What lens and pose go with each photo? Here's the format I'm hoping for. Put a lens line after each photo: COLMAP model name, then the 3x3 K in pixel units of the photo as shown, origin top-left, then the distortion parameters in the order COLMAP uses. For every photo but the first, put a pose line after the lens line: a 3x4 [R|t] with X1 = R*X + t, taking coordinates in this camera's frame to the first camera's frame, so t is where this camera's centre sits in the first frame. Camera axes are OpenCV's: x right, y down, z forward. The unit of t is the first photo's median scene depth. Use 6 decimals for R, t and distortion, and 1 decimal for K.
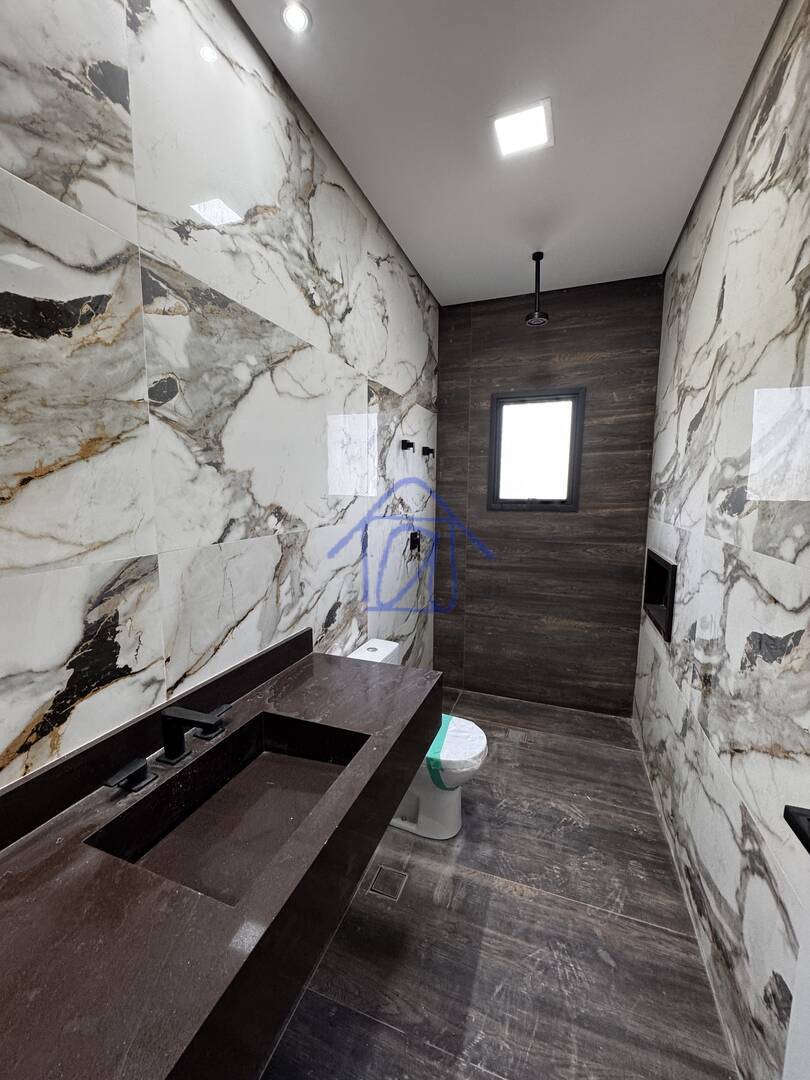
lens RADIAL K [[430.6, 0, 406.5], [0, 430.6, 542.2], [0, 0, 1]] dist [0.000008, 0.000304]
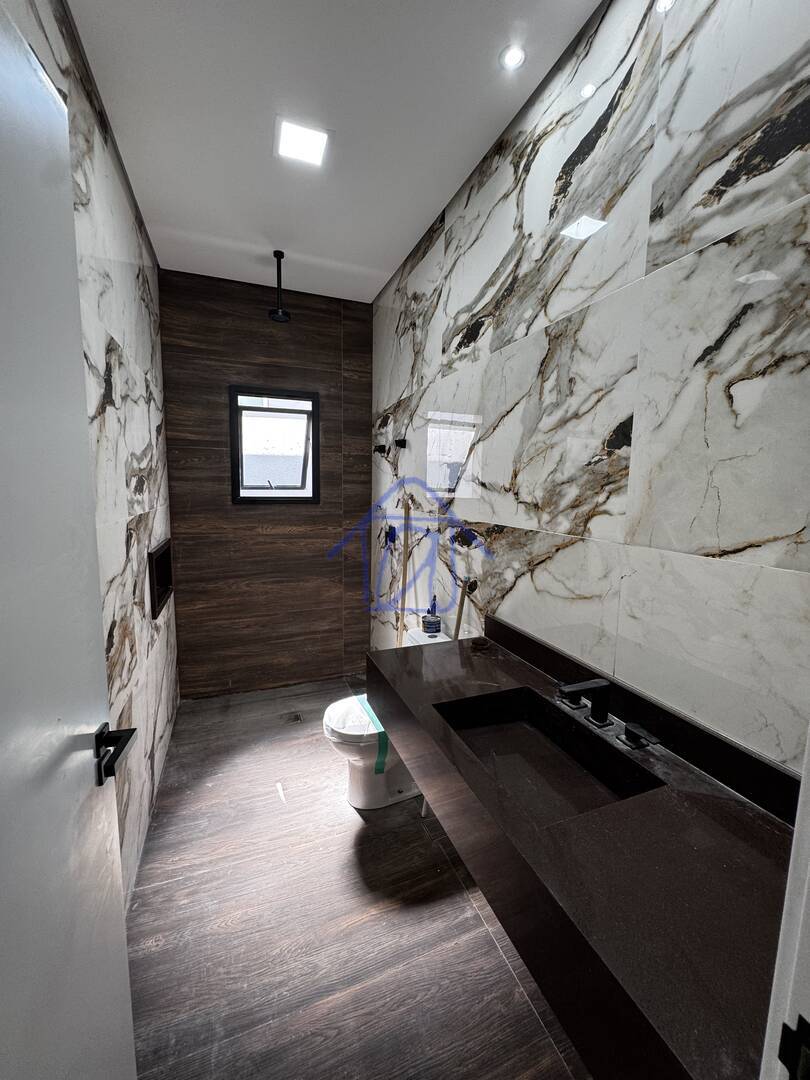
lens RADIAL K [[430.6, 0, 402.9], [0, 430.6, 536.0], [0, 0, 1]] dist [0.000008, 0.000304]
pose [[-0.750322, 0.081245, -0.656062, 0.574526], [-0.080799, 0.973708, 0.212989, 0.241352], [0.656117, 0.212820, -0.724030, 1.462448]]
